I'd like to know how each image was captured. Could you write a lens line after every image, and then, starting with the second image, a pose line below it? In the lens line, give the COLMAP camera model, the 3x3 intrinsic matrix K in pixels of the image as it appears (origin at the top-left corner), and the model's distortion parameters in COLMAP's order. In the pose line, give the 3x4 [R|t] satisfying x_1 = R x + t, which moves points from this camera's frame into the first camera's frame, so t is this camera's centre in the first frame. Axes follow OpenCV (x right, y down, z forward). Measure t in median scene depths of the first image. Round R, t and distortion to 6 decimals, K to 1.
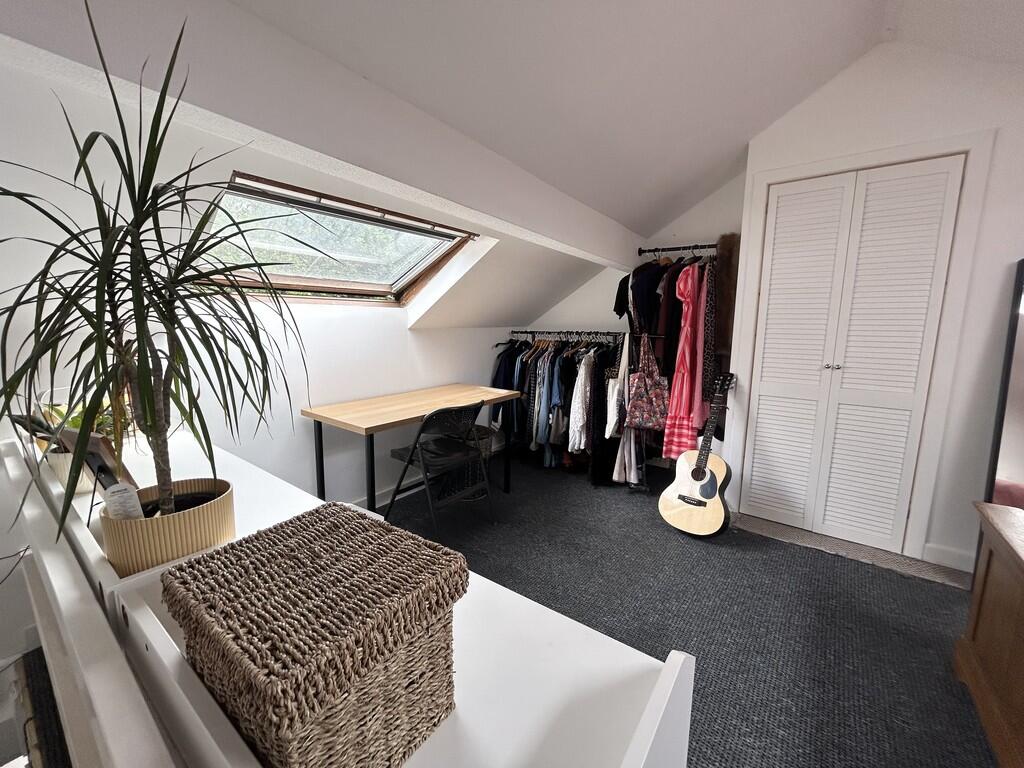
lens RADIAL K [[408.4, 0, 510.5], [0, 408.4, 384.1], [0, 0, 1]] dist [-0.001820, -0.000351]
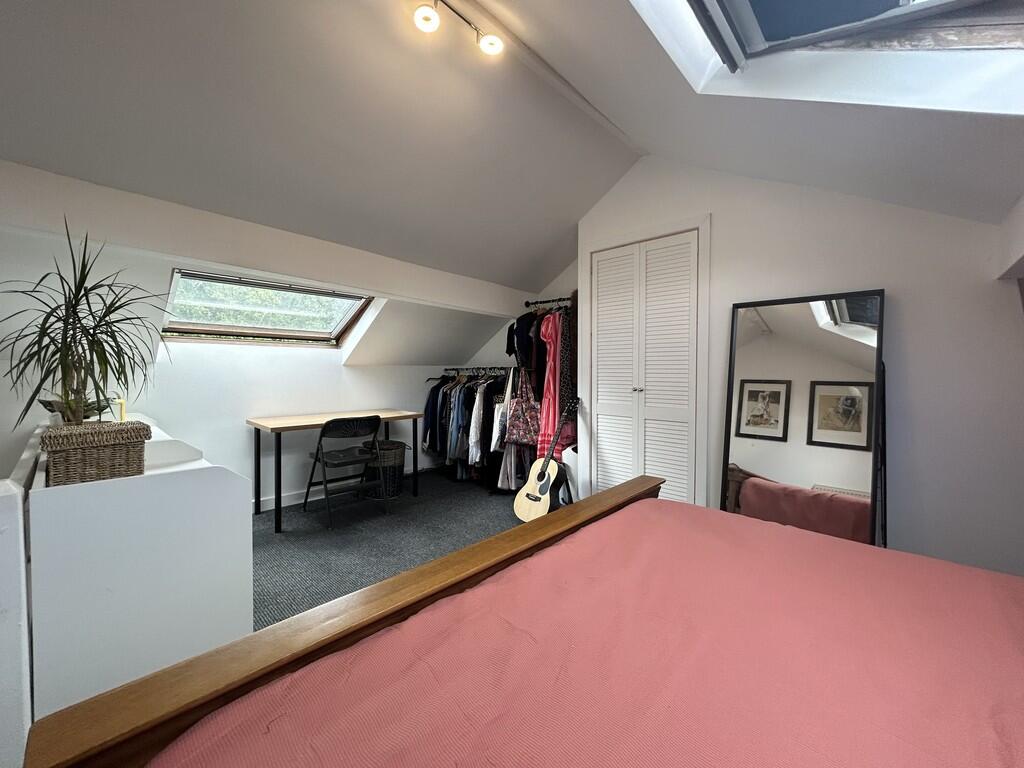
lens RADIAL K [[408.4, 0, 514.0], [0, 408.4, 382.2], [0, 0, 1]] dist [-0.001820, -0.000351]
pose [[0.993577, -0.002329, -0.113131, 0.445175], [-0.012006, 0.991974, -0.125867, 0.079587], [0.112516, 0.126417, 0.985575, -0.233700]]
